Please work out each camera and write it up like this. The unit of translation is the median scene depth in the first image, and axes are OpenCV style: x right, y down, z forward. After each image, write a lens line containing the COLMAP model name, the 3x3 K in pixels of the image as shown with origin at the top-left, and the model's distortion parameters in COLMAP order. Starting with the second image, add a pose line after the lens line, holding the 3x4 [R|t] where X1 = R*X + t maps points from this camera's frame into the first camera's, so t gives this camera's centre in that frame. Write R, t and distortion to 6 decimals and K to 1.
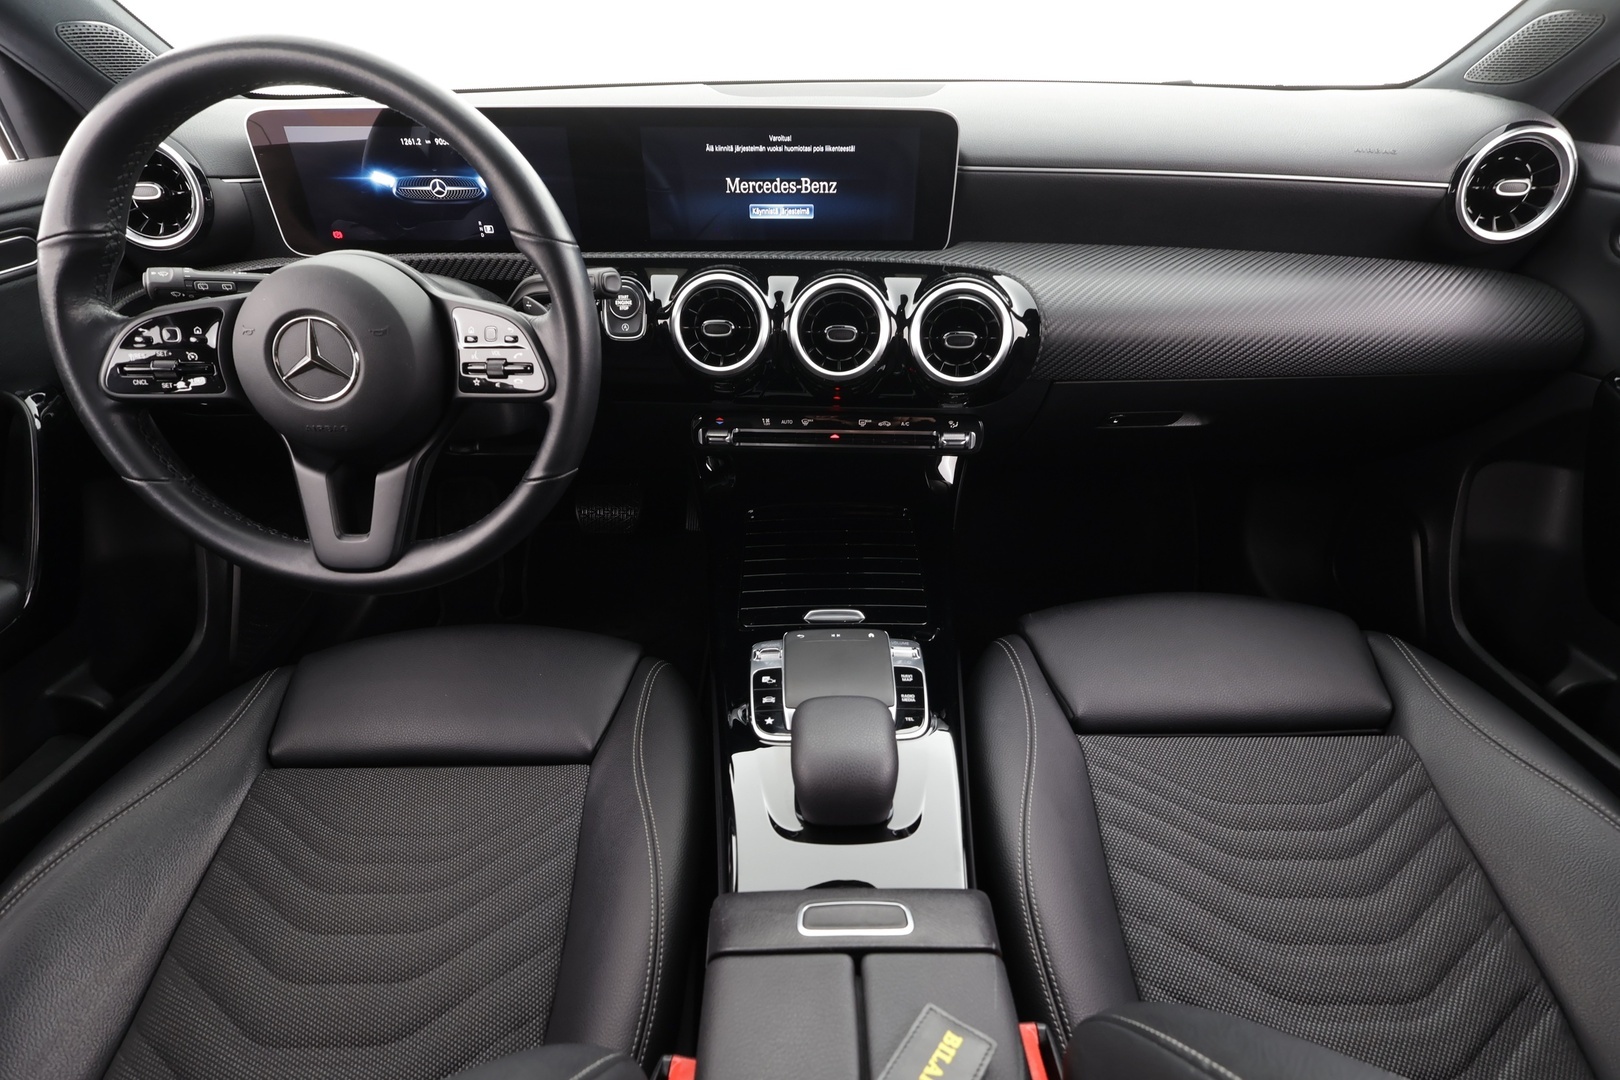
lens RADIAL K [[788.4, 0, 837.6], [0, 788.4, 555.9], [0, 0, 1]] dist [-0.007884, 0.004241]
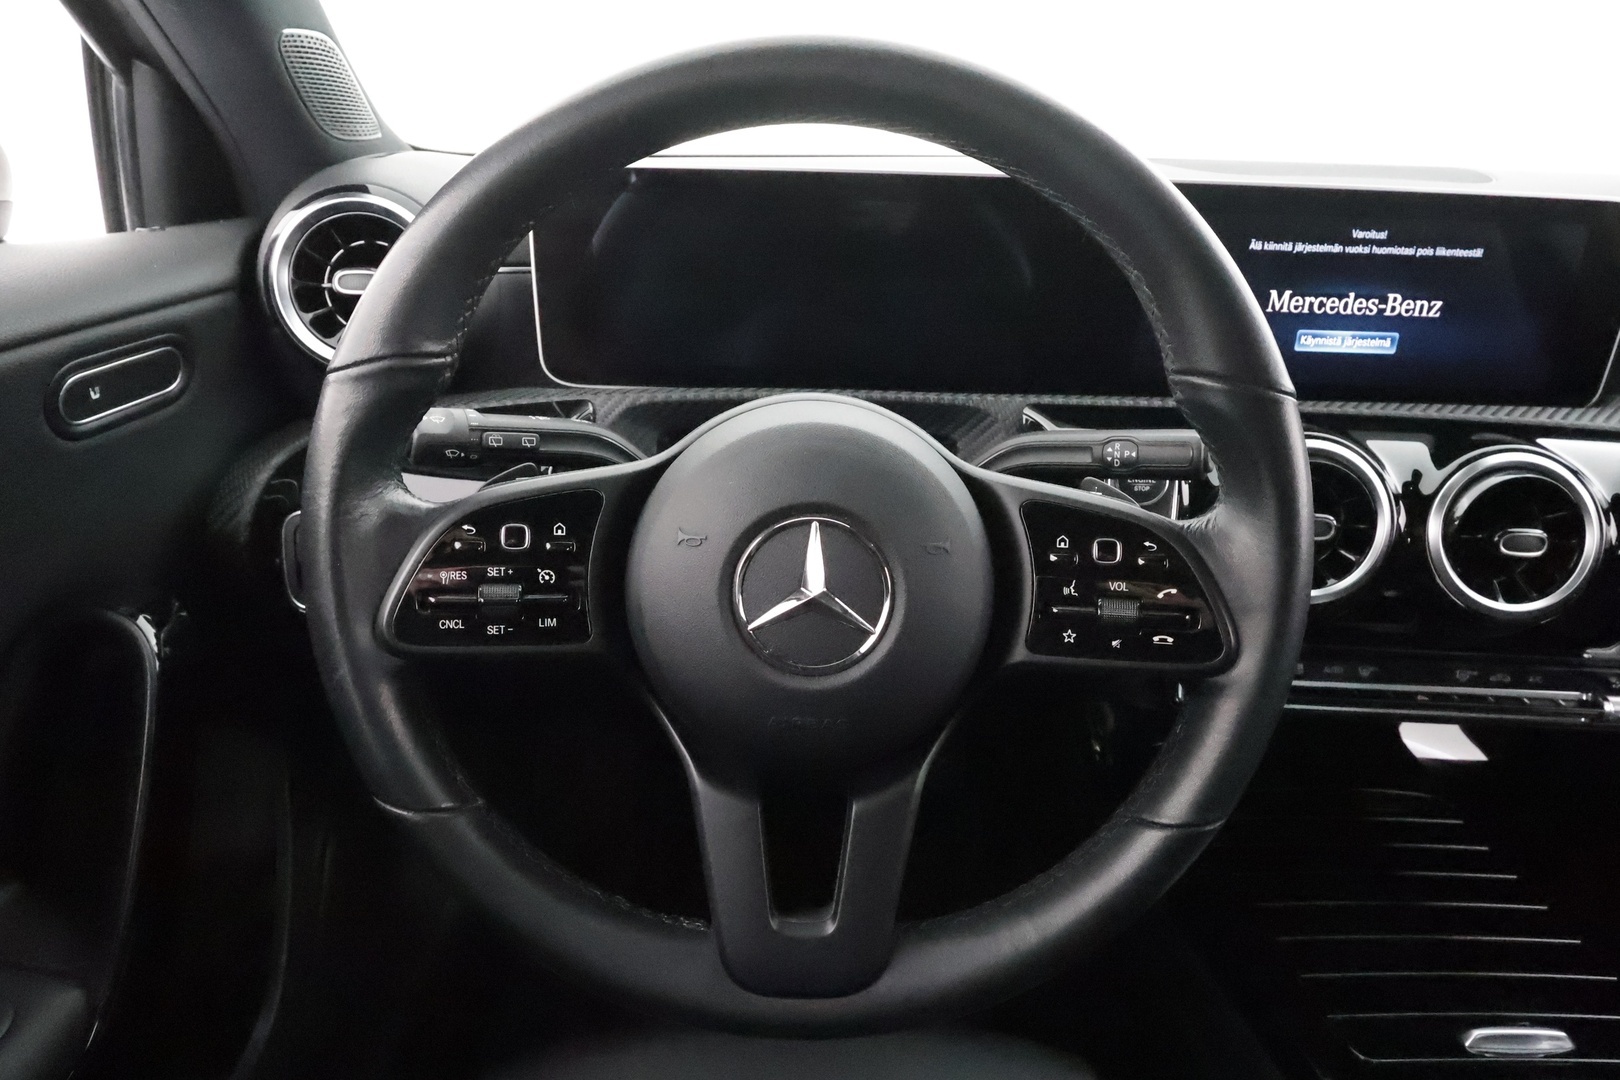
lens RADIAL K [[997.0, 0, 790.8], [0, 997.0, 539.0], [0, 0, 1]] dist [-0.004865, 0.001511]
pose [[0.999595, 0.026718, 0.009767, -0.537512], [-0.024396, 0.981717, -0.188774, -0.125694], [-0.014632, 0.188460, 0.981972, 0.263058]]
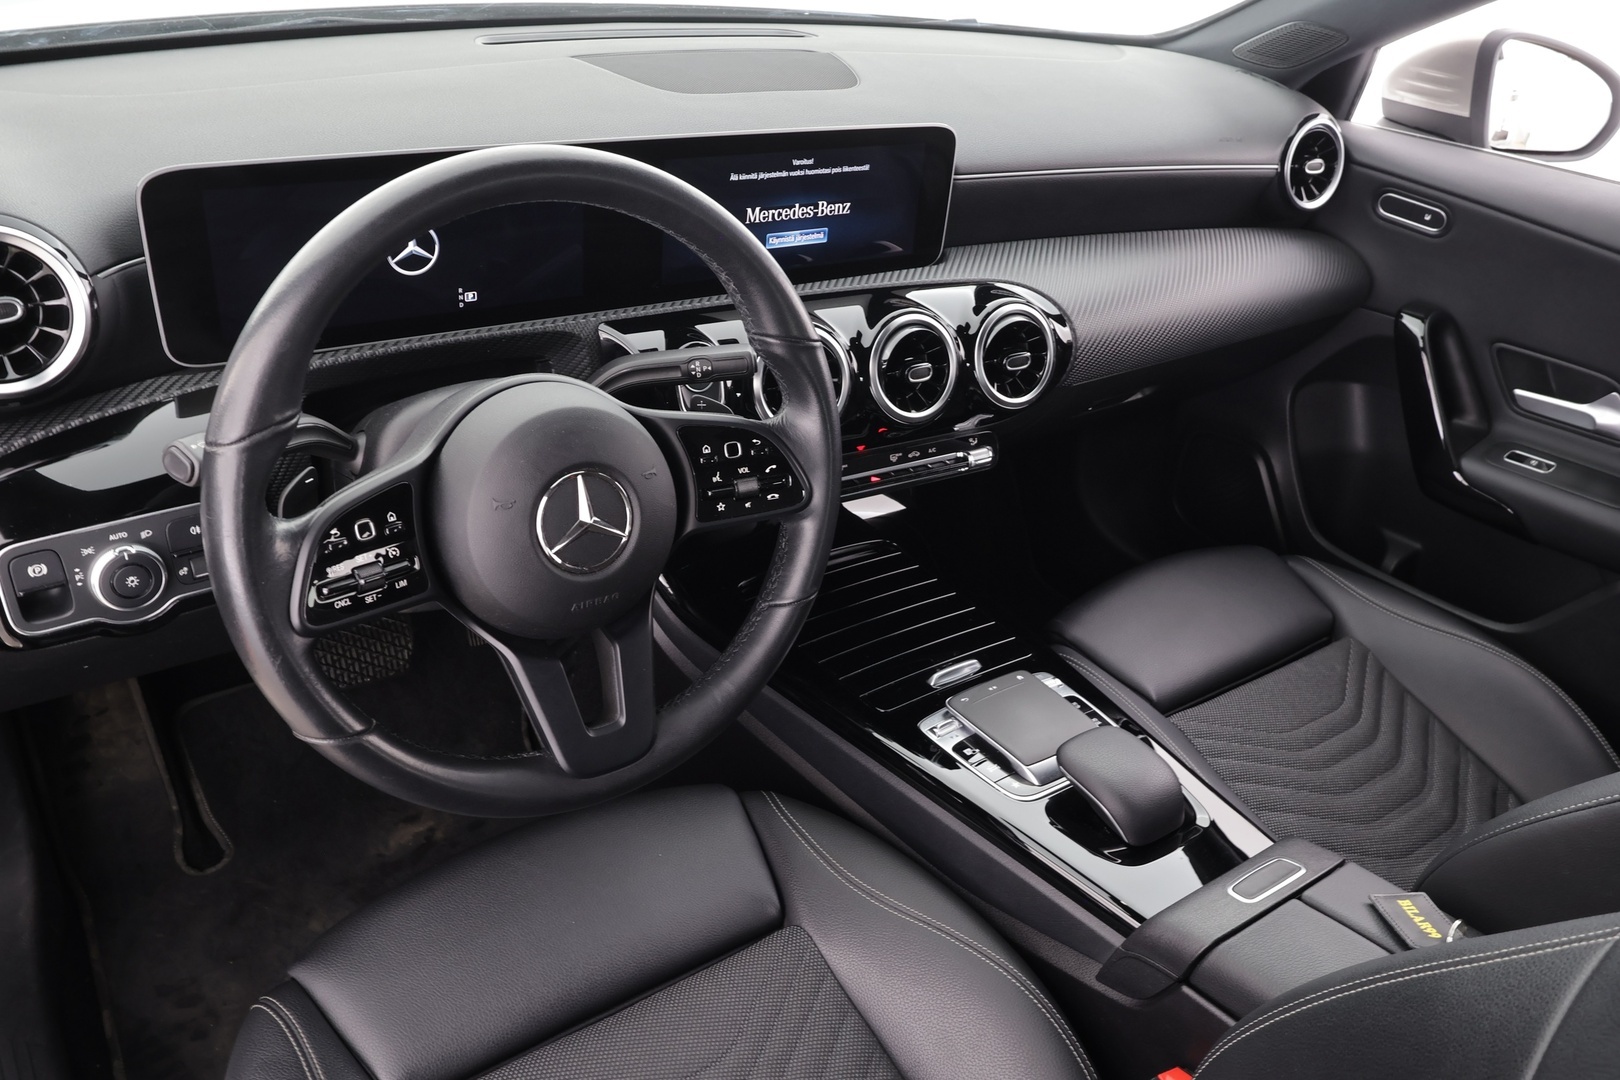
lens RADIAL K [[1358.2, 0, 857.0], [0, 1358.2, 548.2], [0, 0, 1]] dist [-0.016866, -0.001459]
pose [[0.790531, -0.222984, 0.570384, -0.978481], [0.223680, 0.972143, 0.070034, -0.203109], [-0.570112, 0.072219, 0.818387, -0.240403]]
